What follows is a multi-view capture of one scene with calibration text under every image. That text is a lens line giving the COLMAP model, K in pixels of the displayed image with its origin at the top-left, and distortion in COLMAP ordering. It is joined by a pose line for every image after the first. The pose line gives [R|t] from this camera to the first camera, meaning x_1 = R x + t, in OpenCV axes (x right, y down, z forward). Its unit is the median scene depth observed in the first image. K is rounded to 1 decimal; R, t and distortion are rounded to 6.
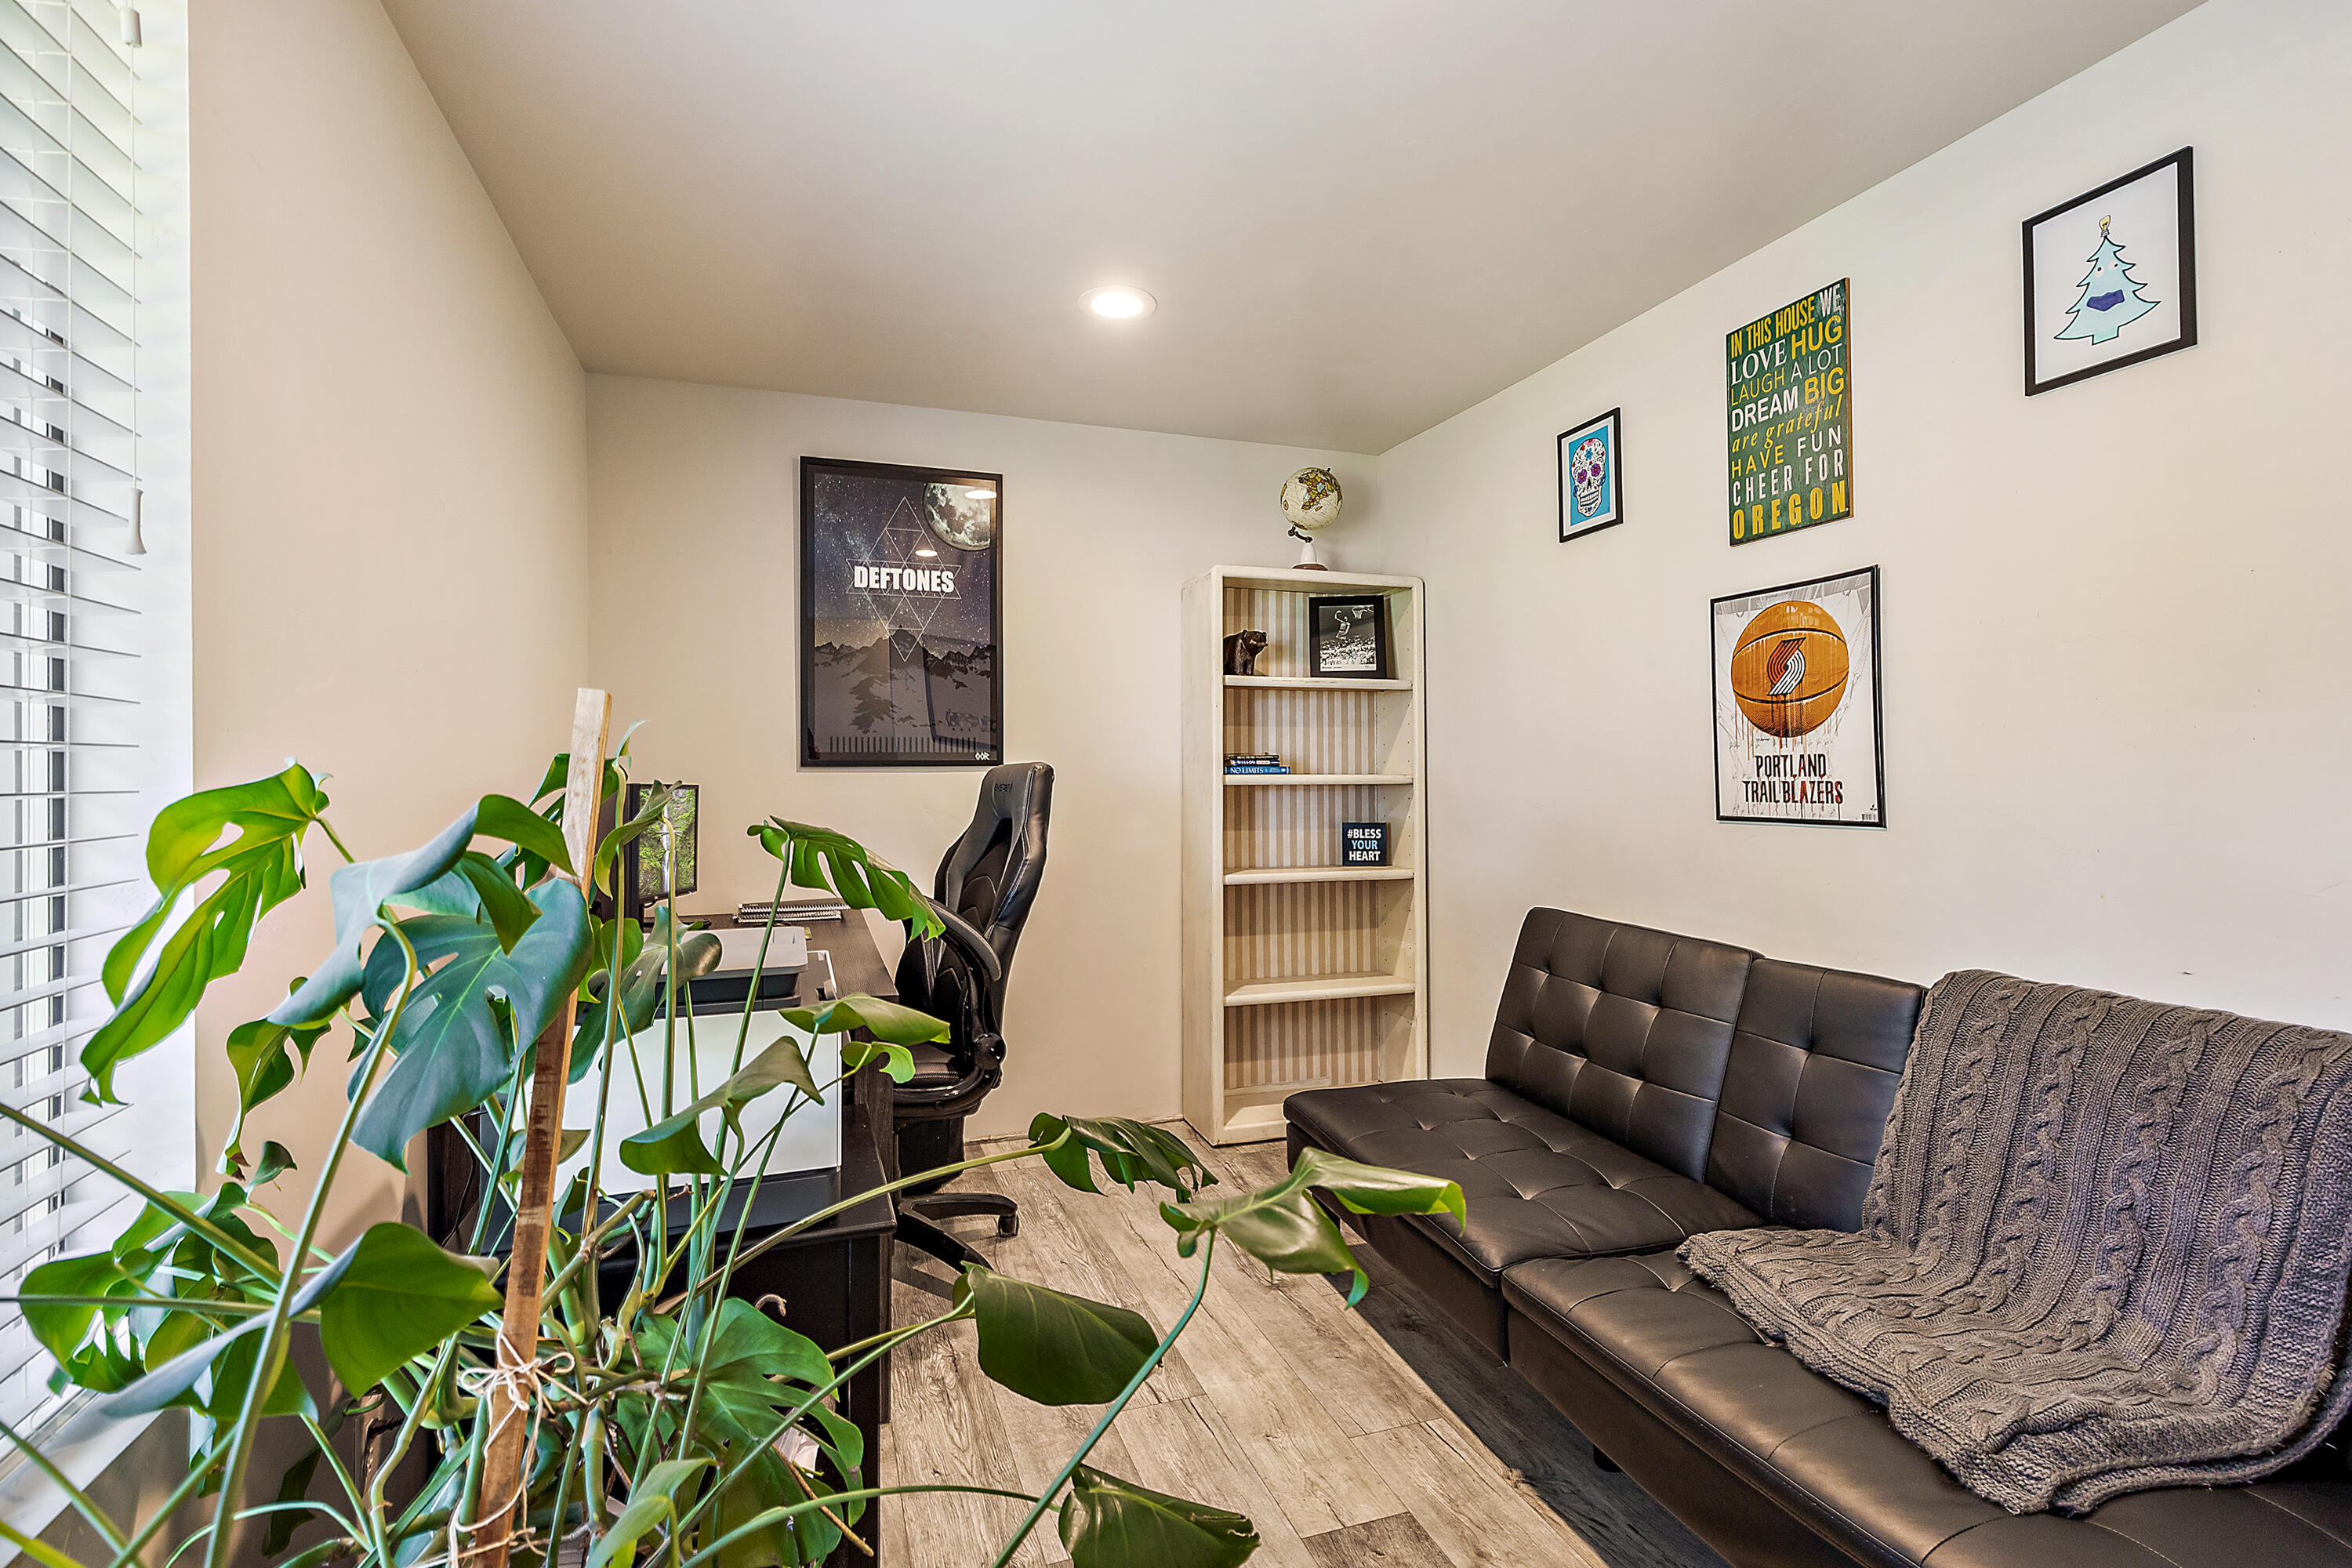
lens RADIAL K [[1083.3, 0, 1174.9], [0, 1083.3, 780.6], [0, 0, 1]] dist [-0.016528, 0.000030]
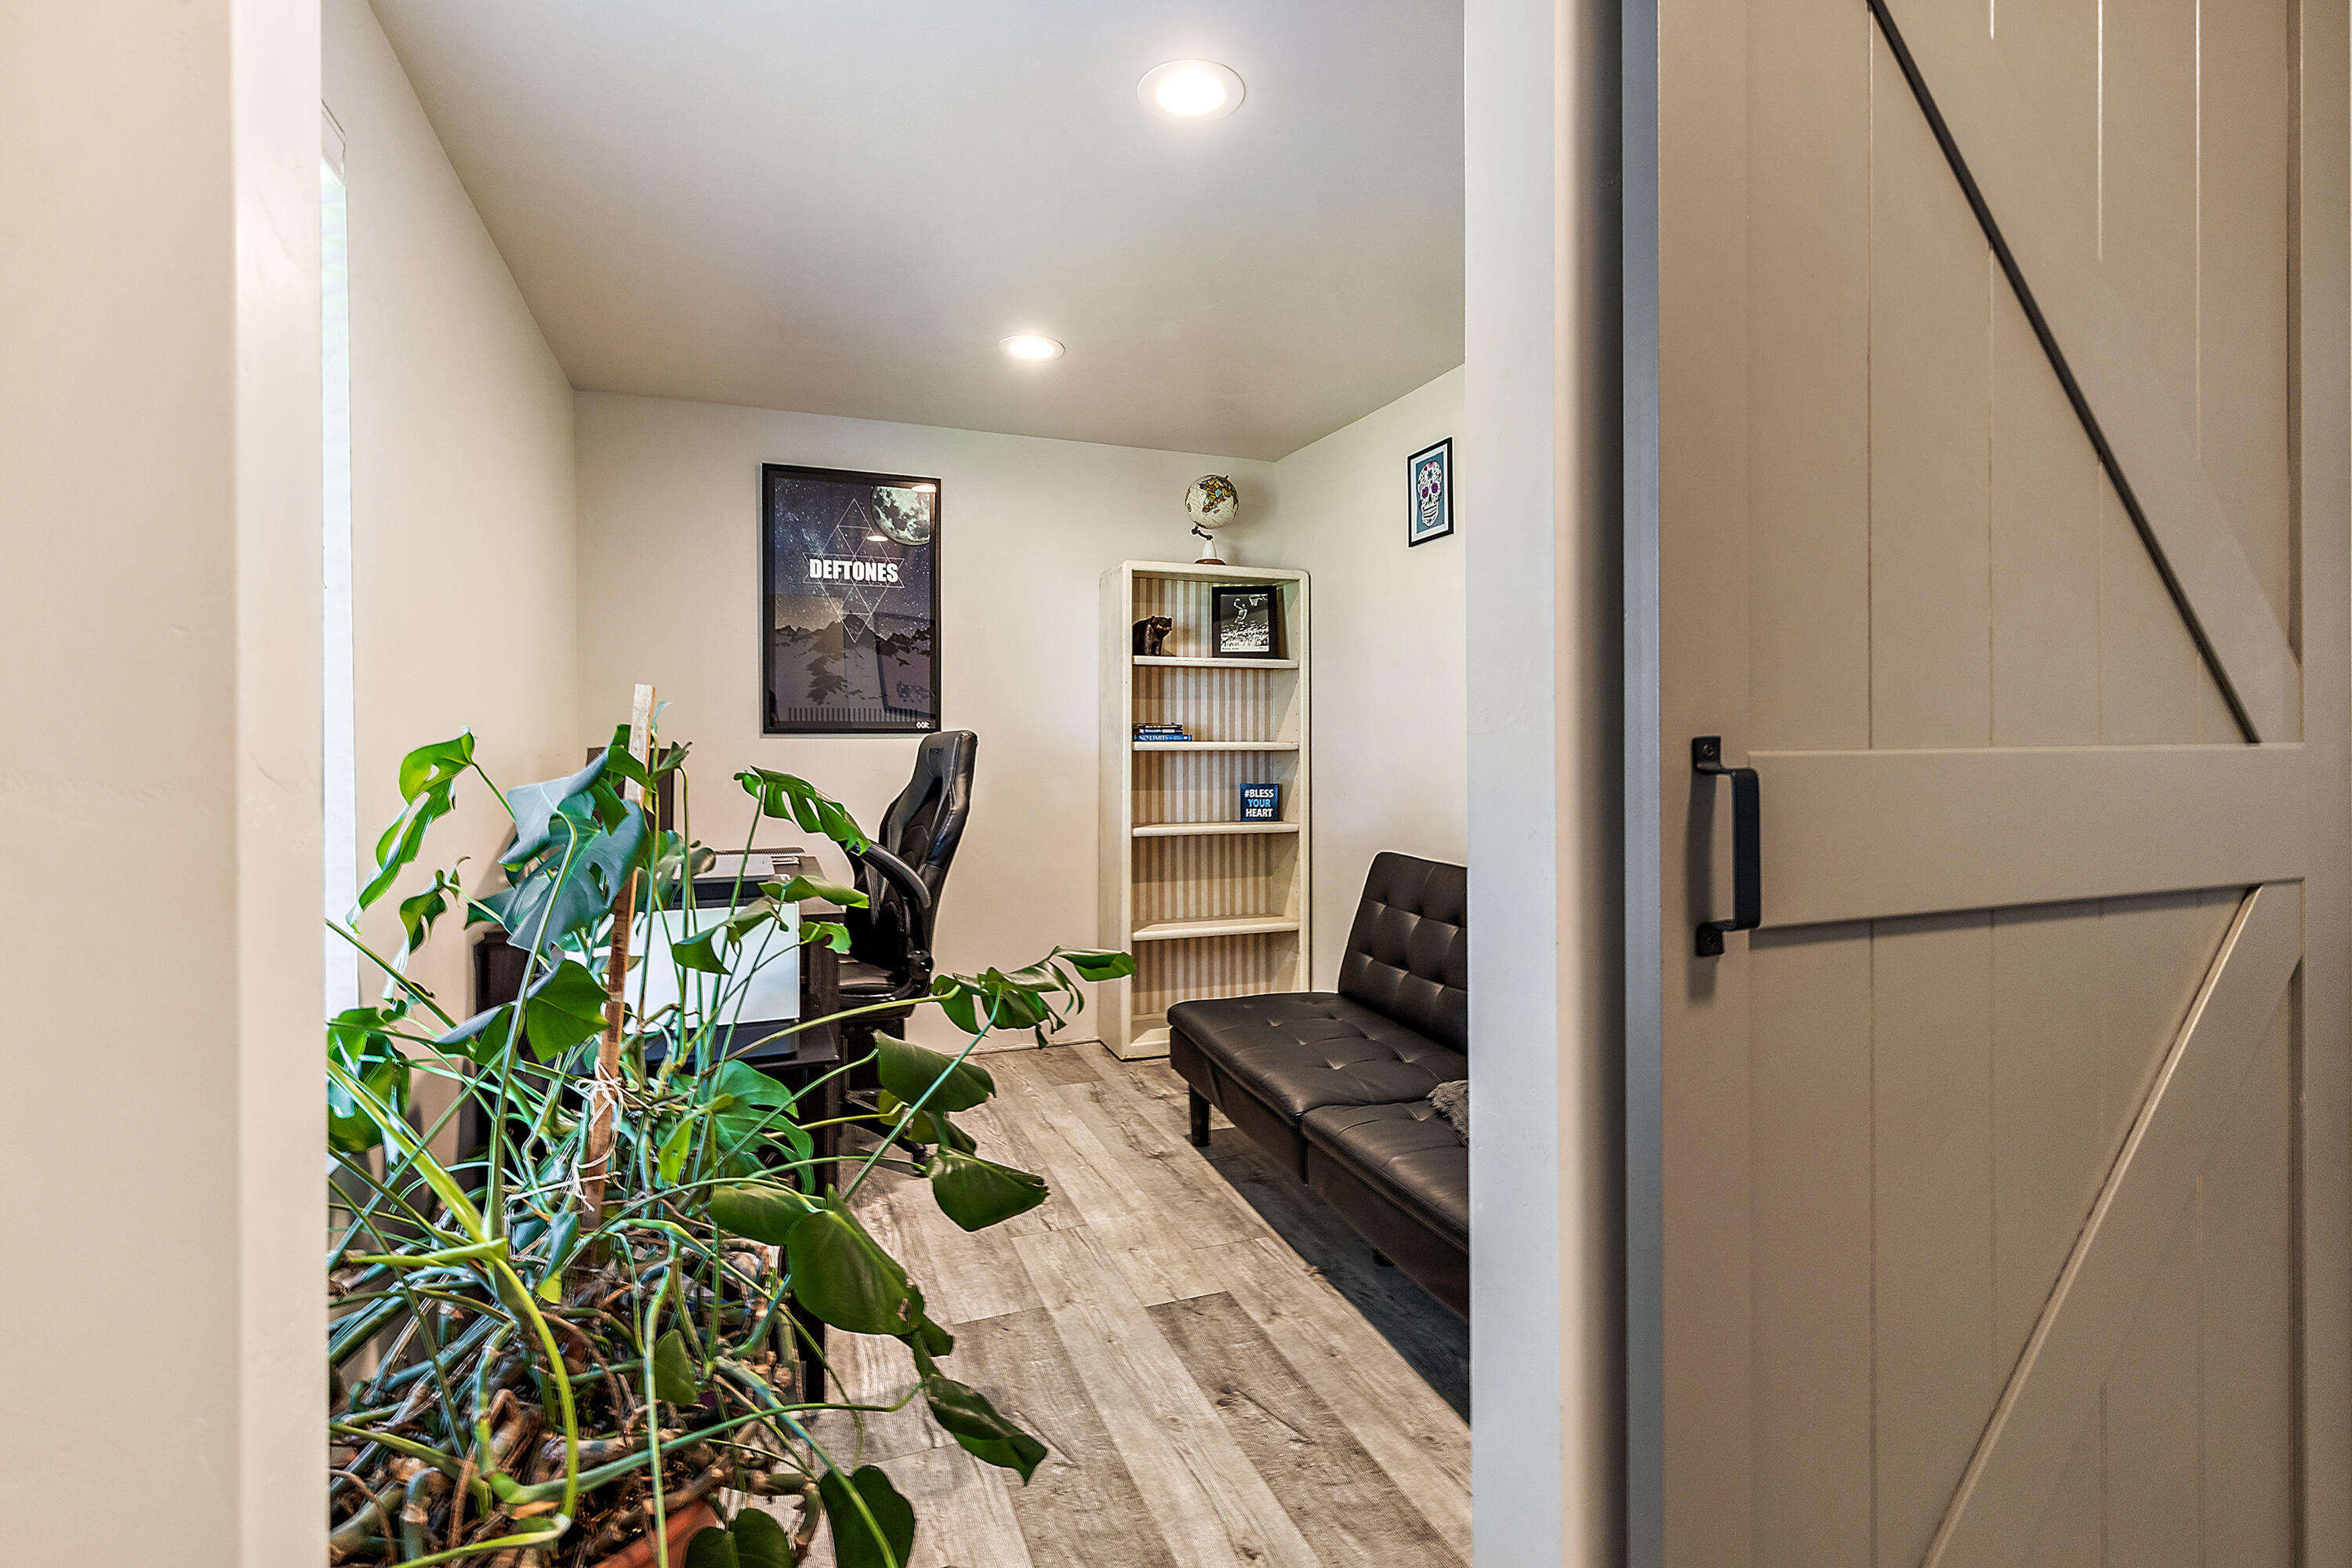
lens RADIAL K [[1083.3, 0, 1177.7], [0, 1083.3, 760.4], [0, 0, 1]] dist [-0.016528, 0.000030]
pose [[0.999275, 0.001769, 0.038043, 0.063539], [-0.002154, 0.999947, 0.010089, 0.003607], [-0.038023, -0.010164, 0.999225, -0.206394]]
